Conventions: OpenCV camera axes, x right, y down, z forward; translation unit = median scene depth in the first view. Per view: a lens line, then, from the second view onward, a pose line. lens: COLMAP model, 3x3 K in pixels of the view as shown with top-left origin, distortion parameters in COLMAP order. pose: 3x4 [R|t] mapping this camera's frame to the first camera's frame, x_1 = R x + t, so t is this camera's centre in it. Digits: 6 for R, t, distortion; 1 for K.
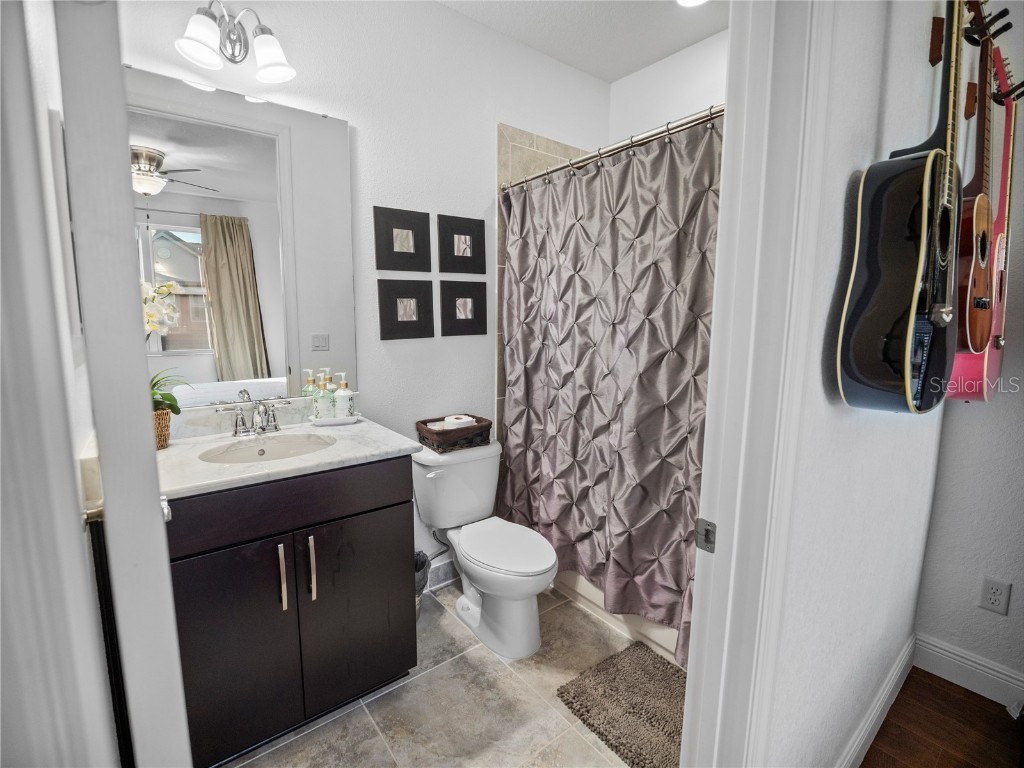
lens RADIAL K [[471.5, 0, 513.8], [0, 471.5, 378.9], [0, 0, 1]] dist [-0.005362, -0.001034]
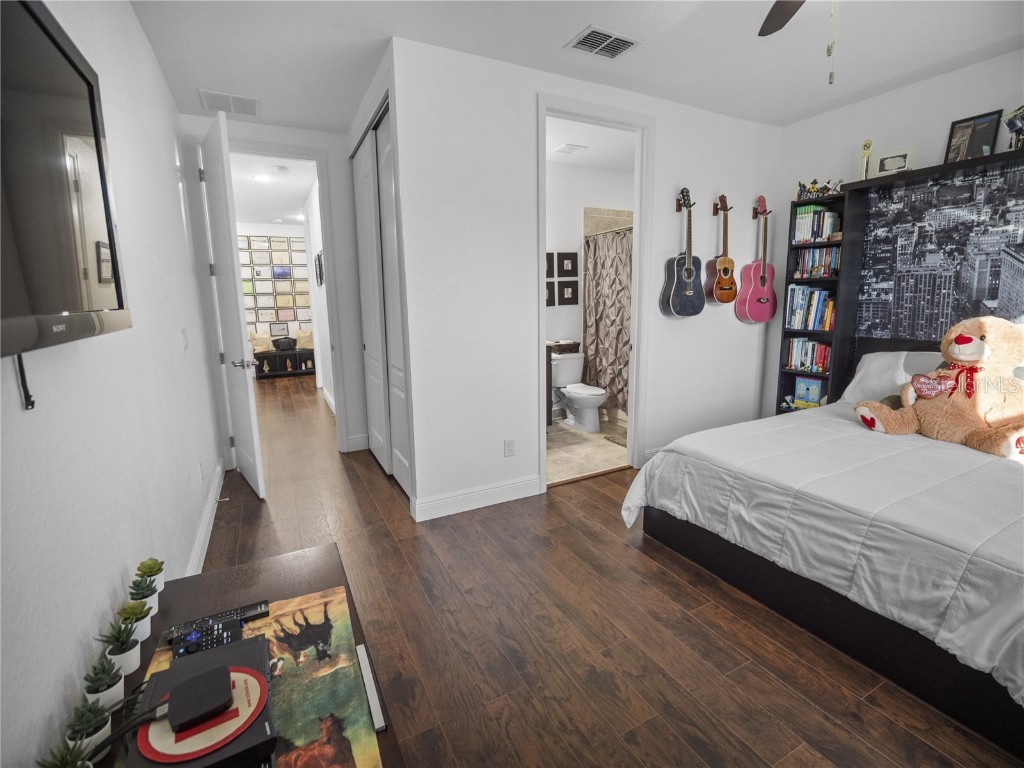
lens RADIAL K [[471.5, 0, 510.4], [0, 471.5, 377.4], [0, 0, 1]] dist [-0.005362, -0.001034]
pose [[0.980903, 0.007140, -0.194369, 0.066181], [0.000588, 0.999213, 0.039671, 0.168381], [0.194499, -0.039028, 0.980126, -1.307821]]
